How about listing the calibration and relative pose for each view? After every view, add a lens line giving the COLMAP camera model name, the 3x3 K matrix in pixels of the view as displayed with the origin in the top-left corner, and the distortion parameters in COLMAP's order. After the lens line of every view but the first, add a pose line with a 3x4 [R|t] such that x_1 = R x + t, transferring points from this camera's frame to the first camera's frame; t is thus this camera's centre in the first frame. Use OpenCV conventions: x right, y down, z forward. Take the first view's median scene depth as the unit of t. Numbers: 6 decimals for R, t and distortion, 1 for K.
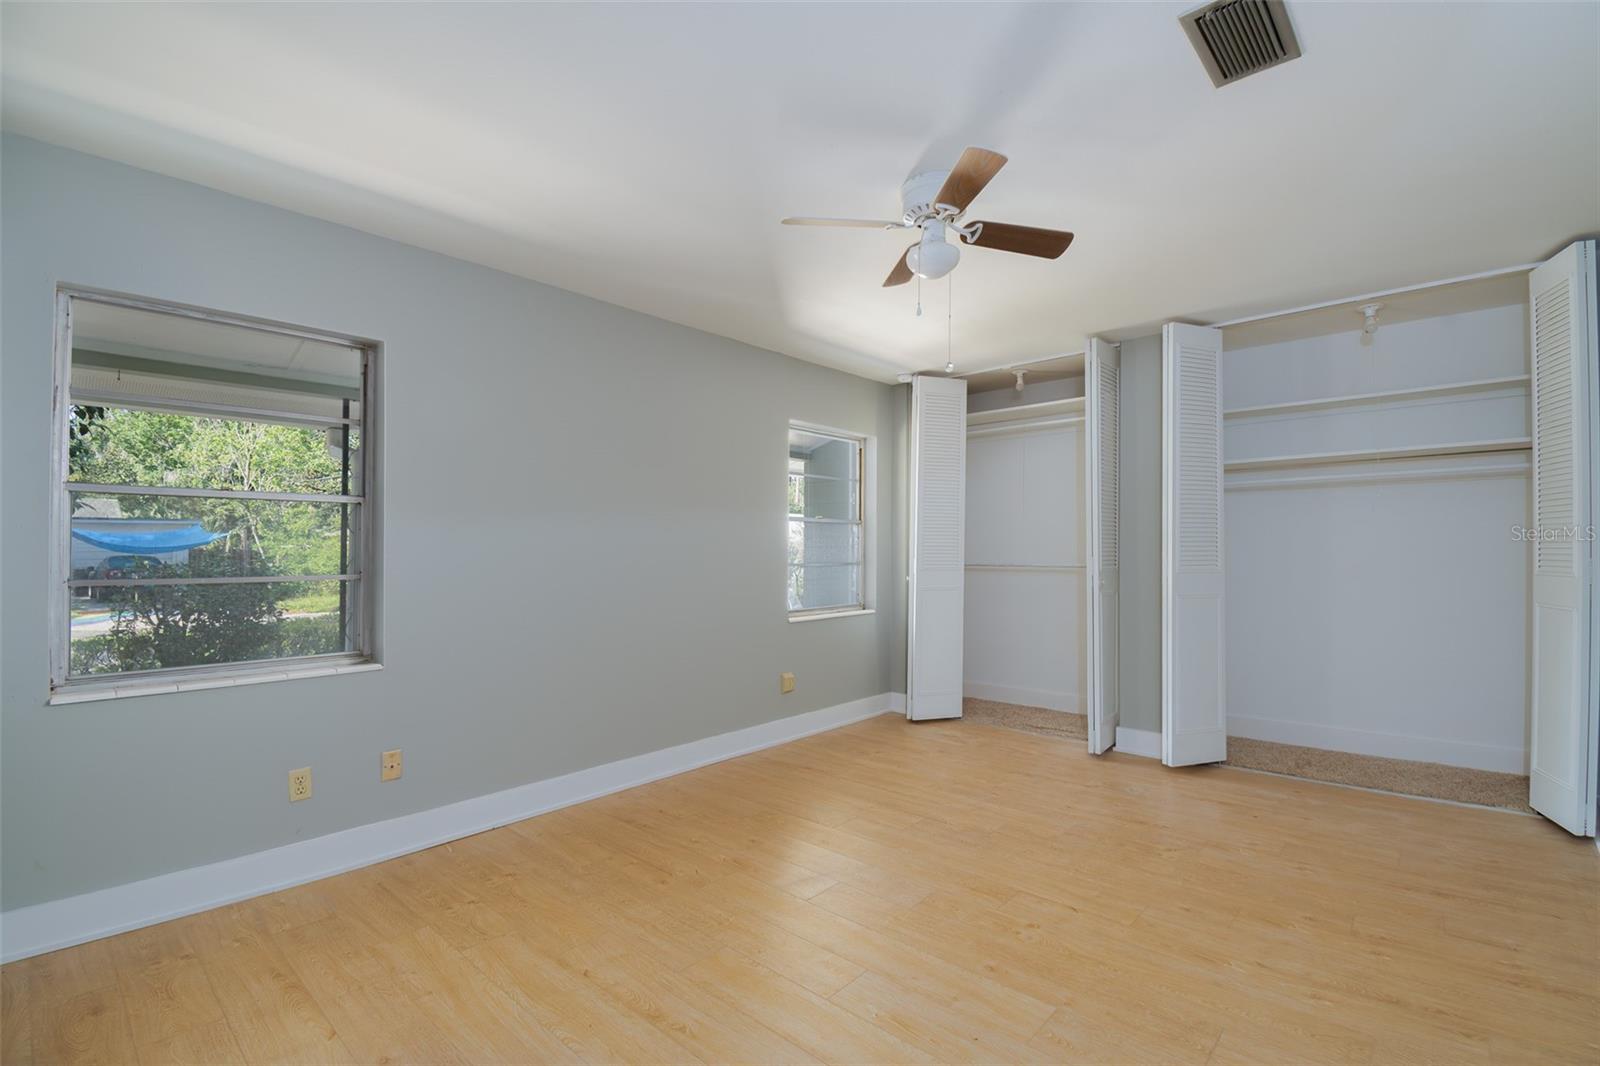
lens RADIAL K [[715.5, 0, 820.2], [0, 715.5, 532.1], [0, 0, 1]] dist [0.002131, -0.019716]
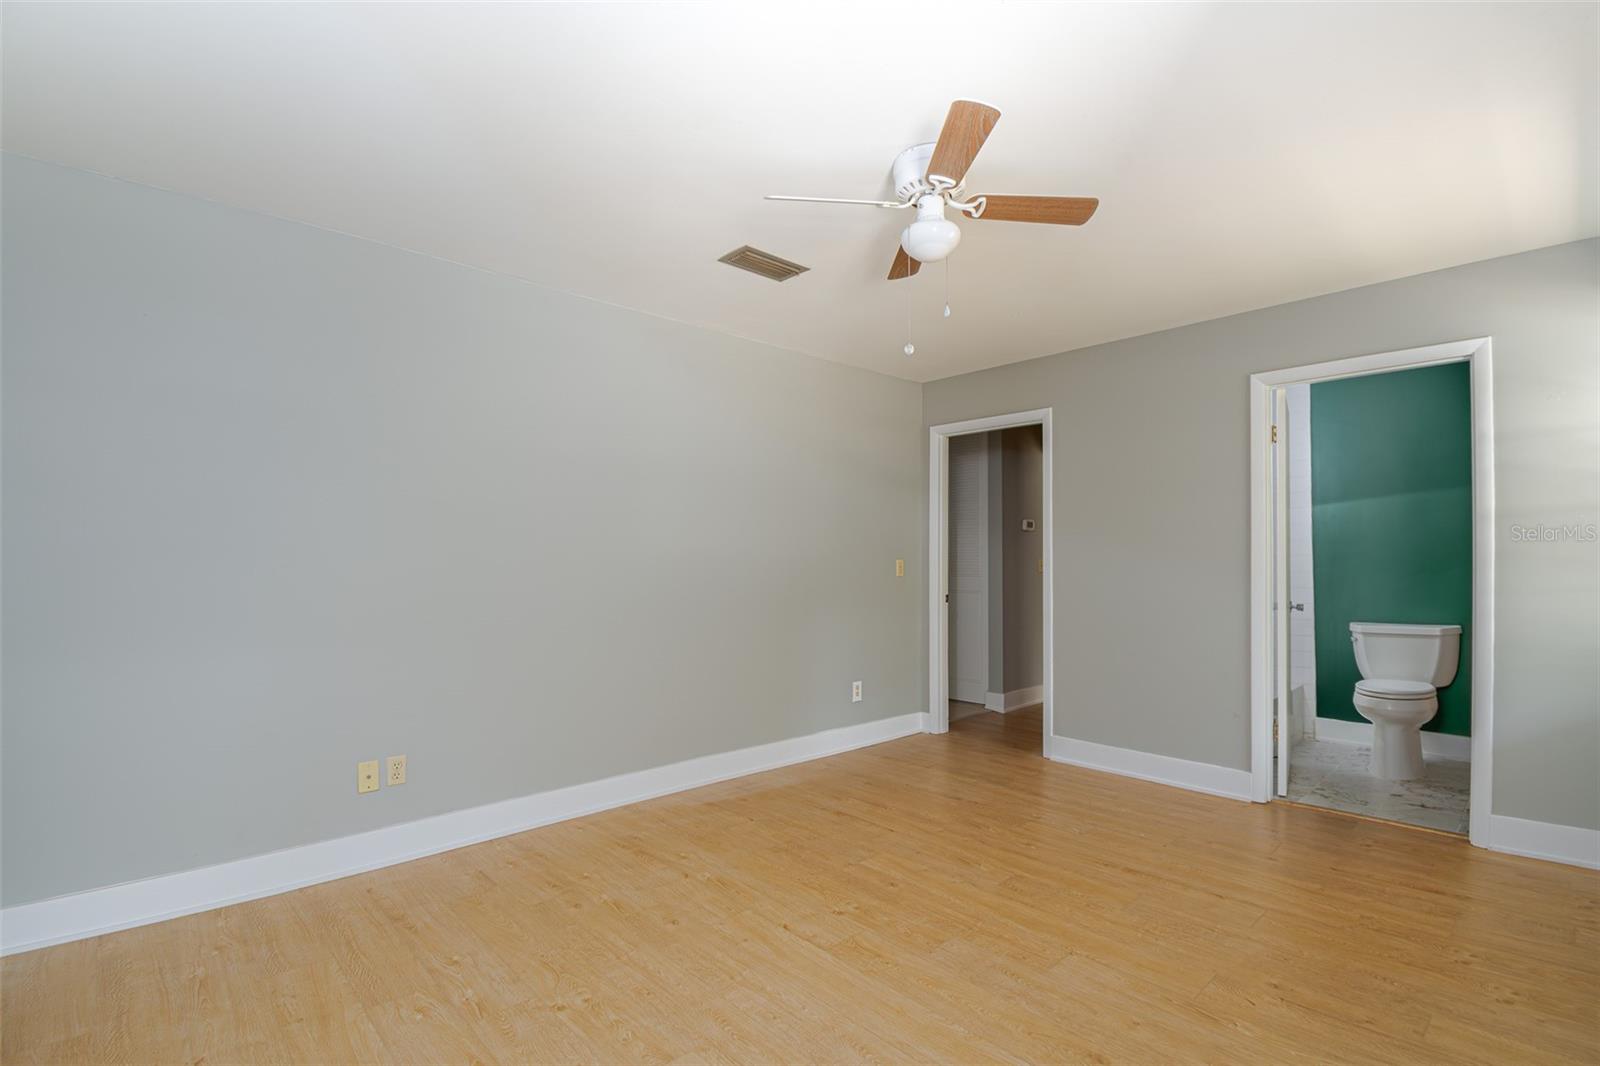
lens RADIAL K [[719.3, 0, 797.5], [0, 719.3, 555.0], [0, 0, 1]] dist [-0.000014, -0.000302]
pose [[-0.993799, 0.005990, 0.111032, 0.189426], [0.003033, 0.999637, -0.026781, 0.035193], [-0.111152, -0.026278, -0.993456, 1.678522]]
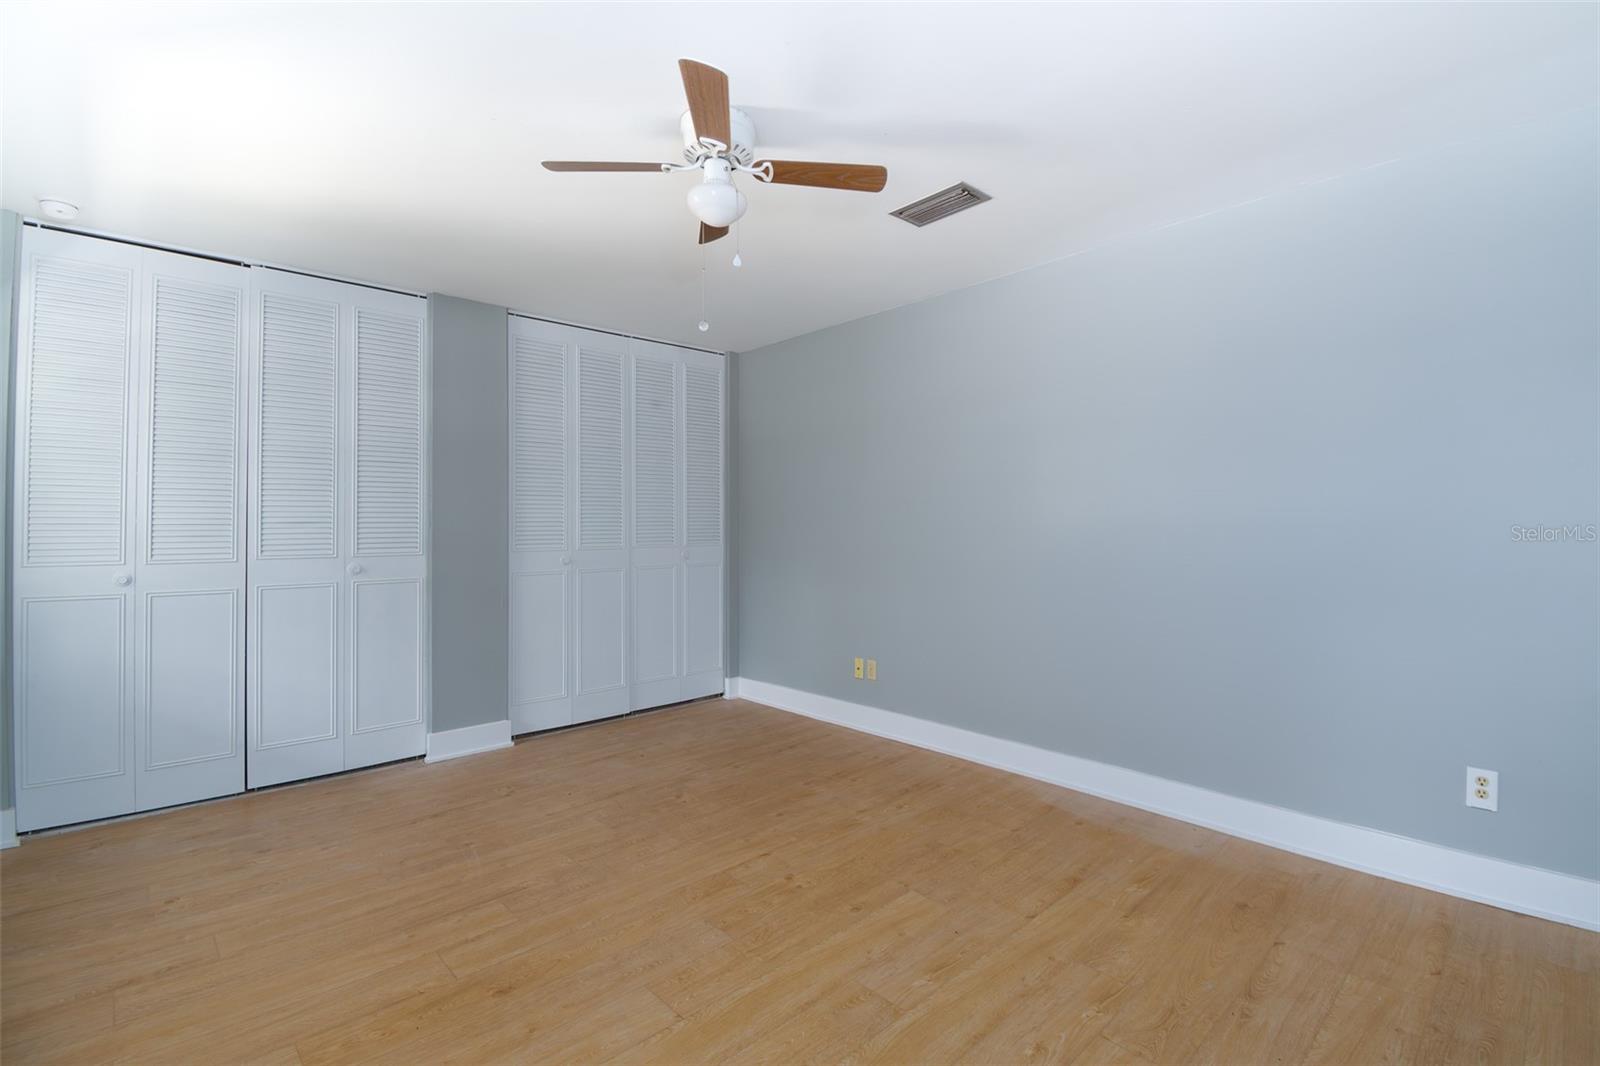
lens RADIAL K [[715.5, 0, 820.2], [0, 715.5, 532.1], [0, 0, 1]] dist [0.002131, -0.019716]
pose [[0.080927, -0.002033, 0.996718, -0.612291], [-0.017711, 0.999837, 0.003477, 0.024565], [-0.996563, -0.017935, 0.080878, 0.703317]]
